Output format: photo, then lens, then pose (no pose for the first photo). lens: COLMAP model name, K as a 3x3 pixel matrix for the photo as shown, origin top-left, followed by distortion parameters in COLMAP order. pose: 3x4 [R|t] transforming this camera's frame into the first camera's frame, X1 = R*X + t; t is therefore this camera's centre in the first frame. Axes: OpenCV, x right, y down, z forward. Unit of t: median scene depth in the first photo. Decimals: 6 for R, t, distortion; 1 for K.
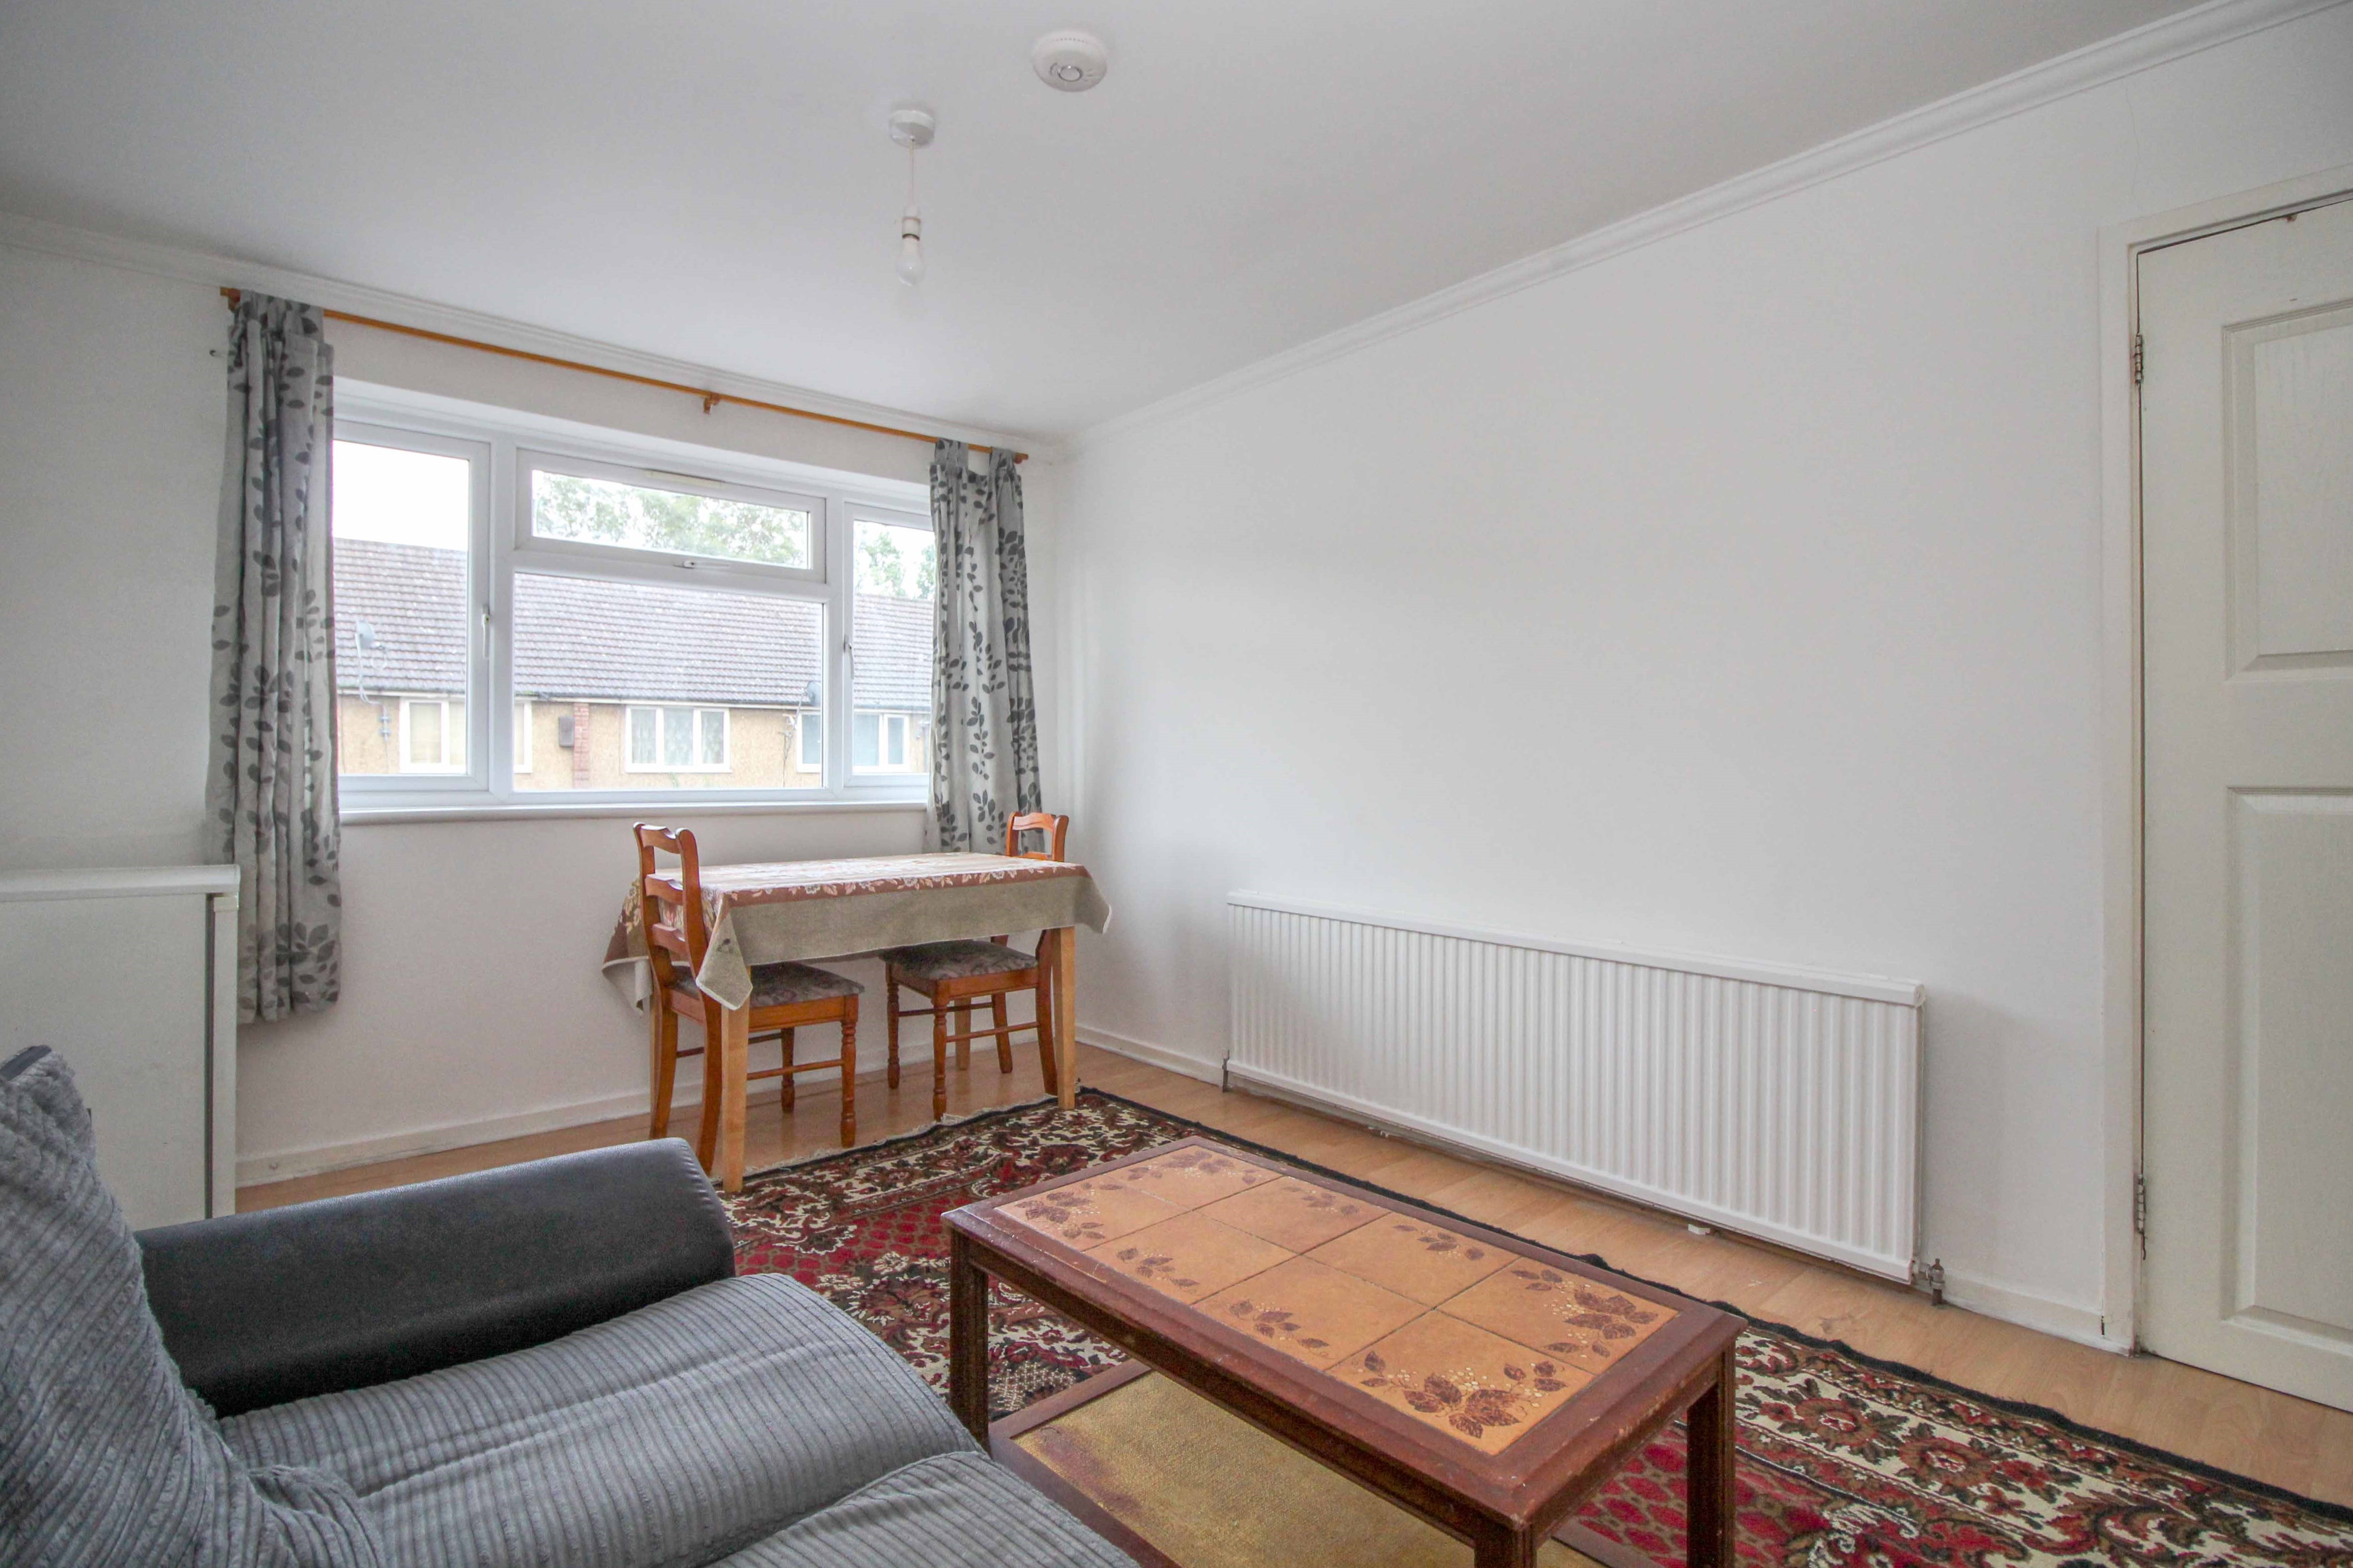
lens RADIAL K [[1091.2, 0, 1167.8], [0, 1091.2, 771.0], [0, 0, 1]] dist [0.023902, -0.019962]
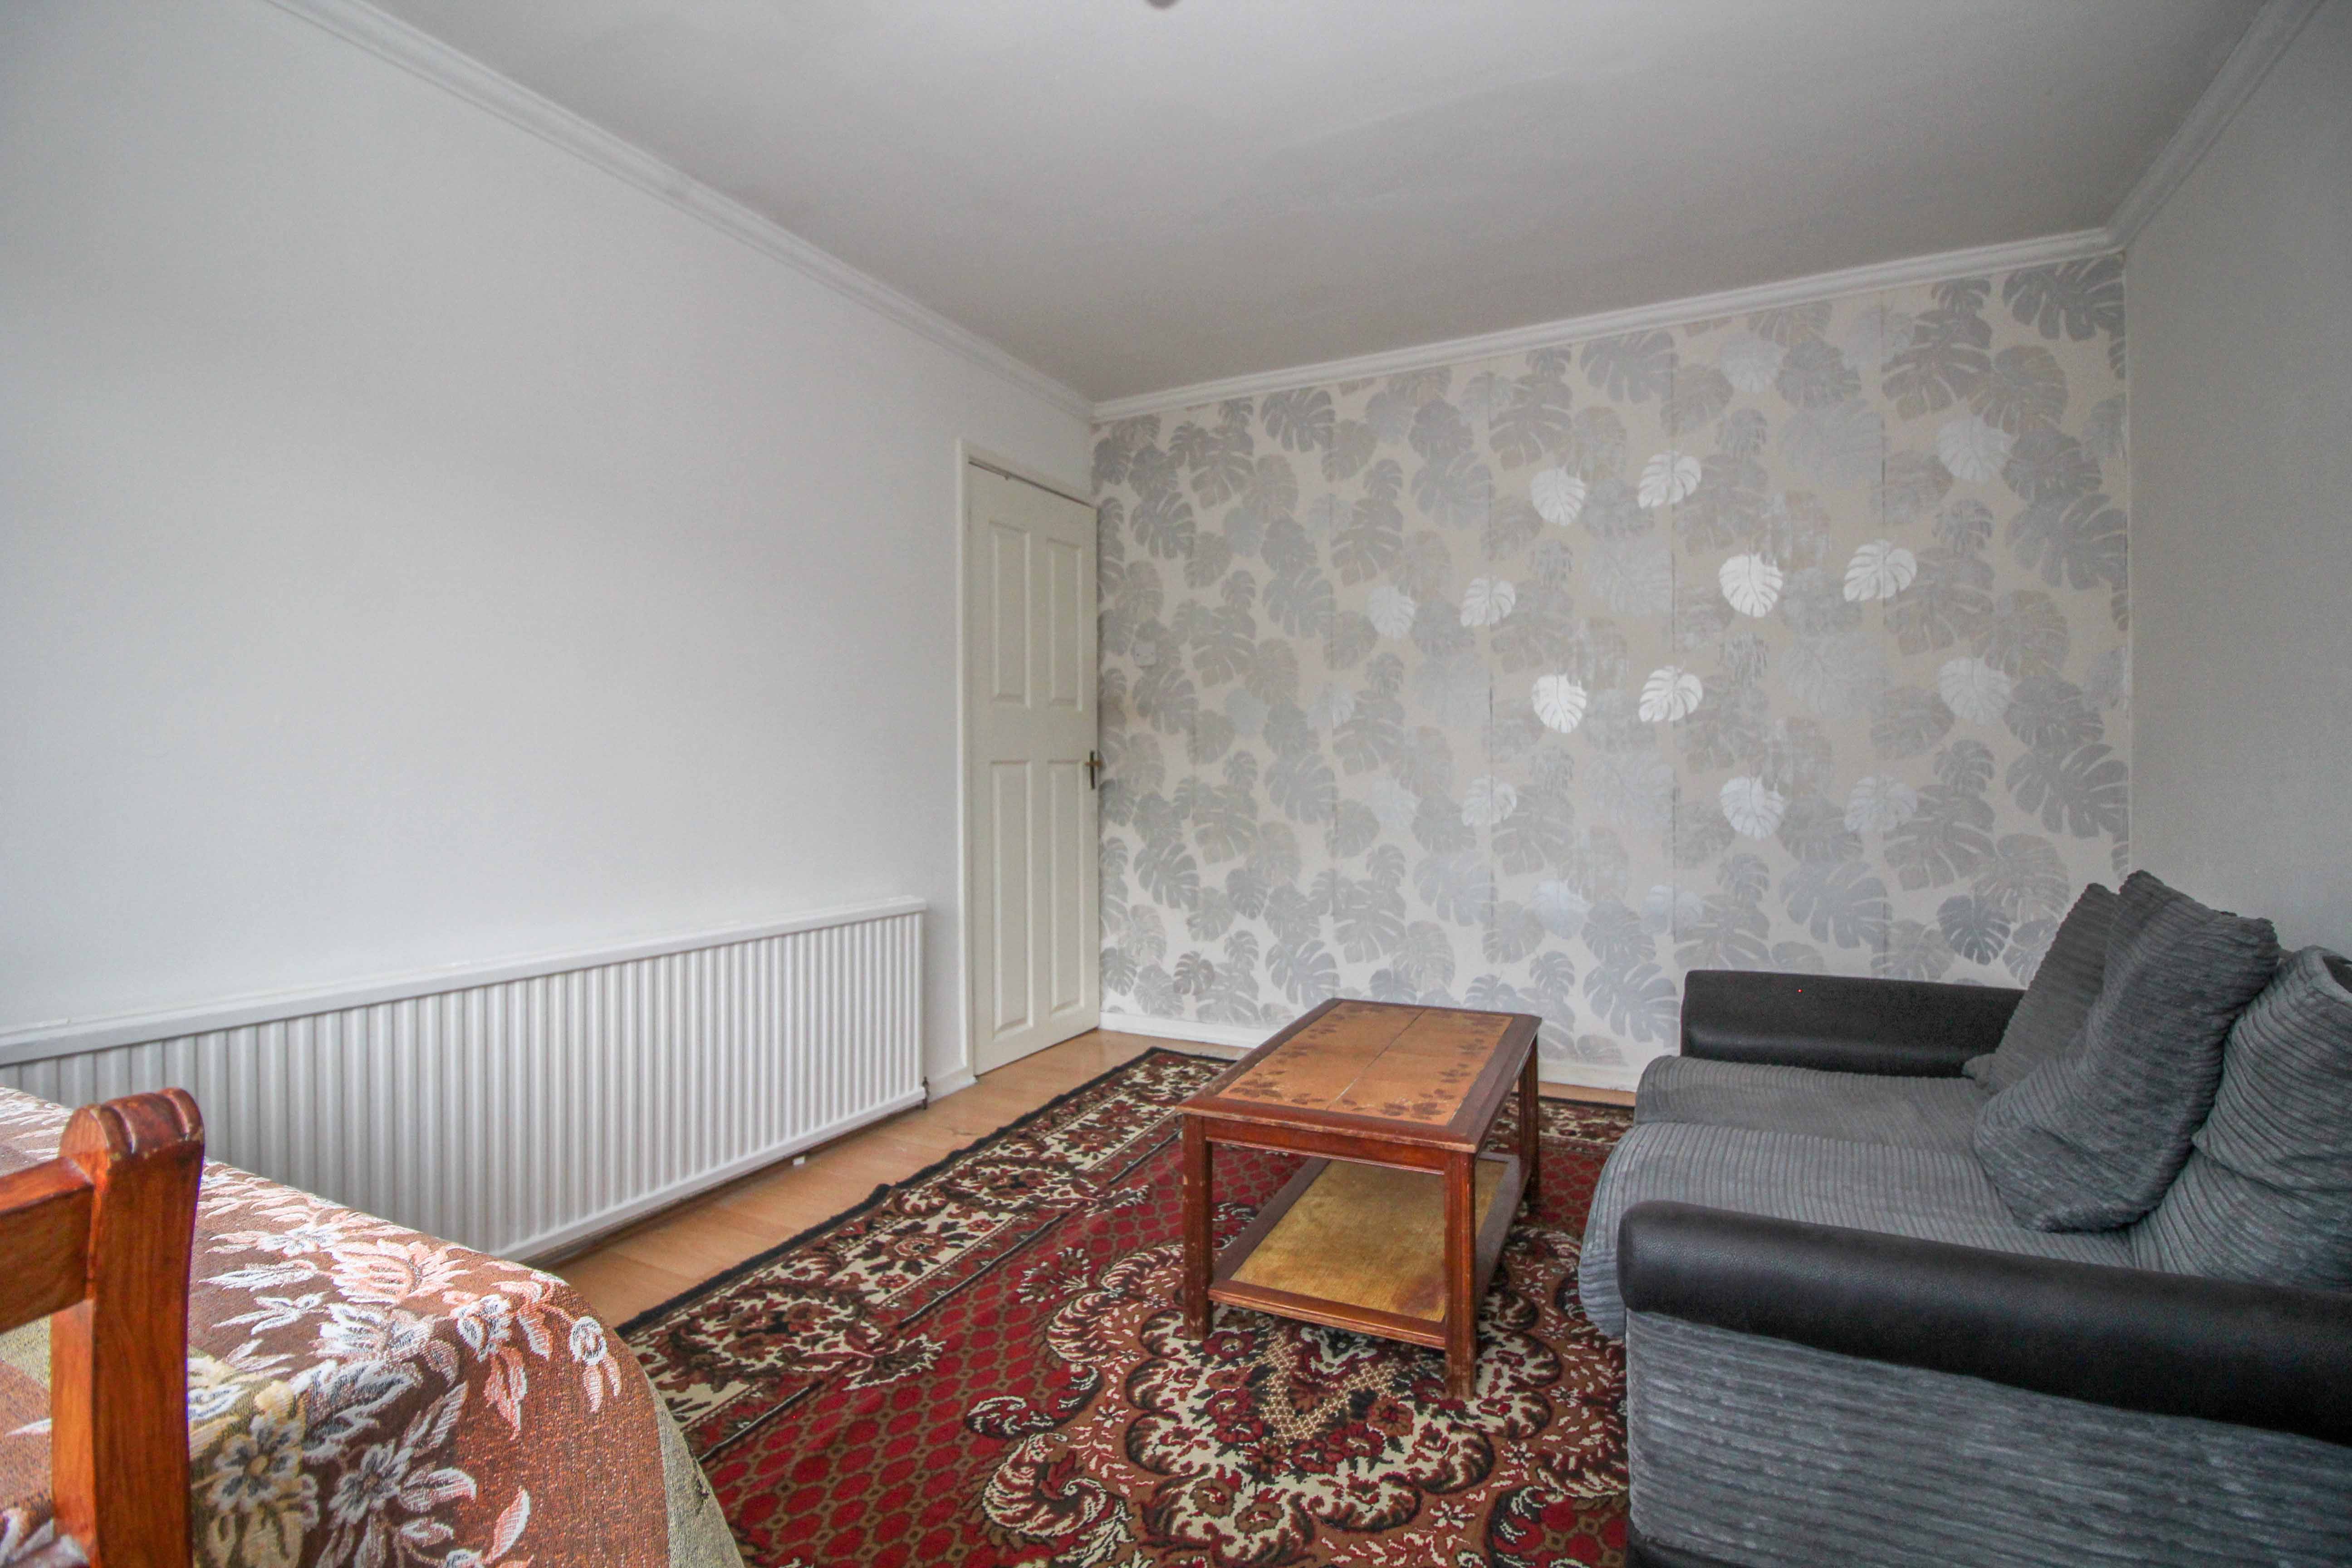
lens RADIAL K [[1090.8, 0, 1167.3], [0, 1090.8, 771.0], [0, 0, 1]] dist [0.023902, -0.019962]
pose [[-0.370295, -0.000418, 0.928914, -0.944977], [0.006065, 0.999977, 0.002867, 0.024936], [-0.928895, 0.006696, -0.370284, 1.442048]]
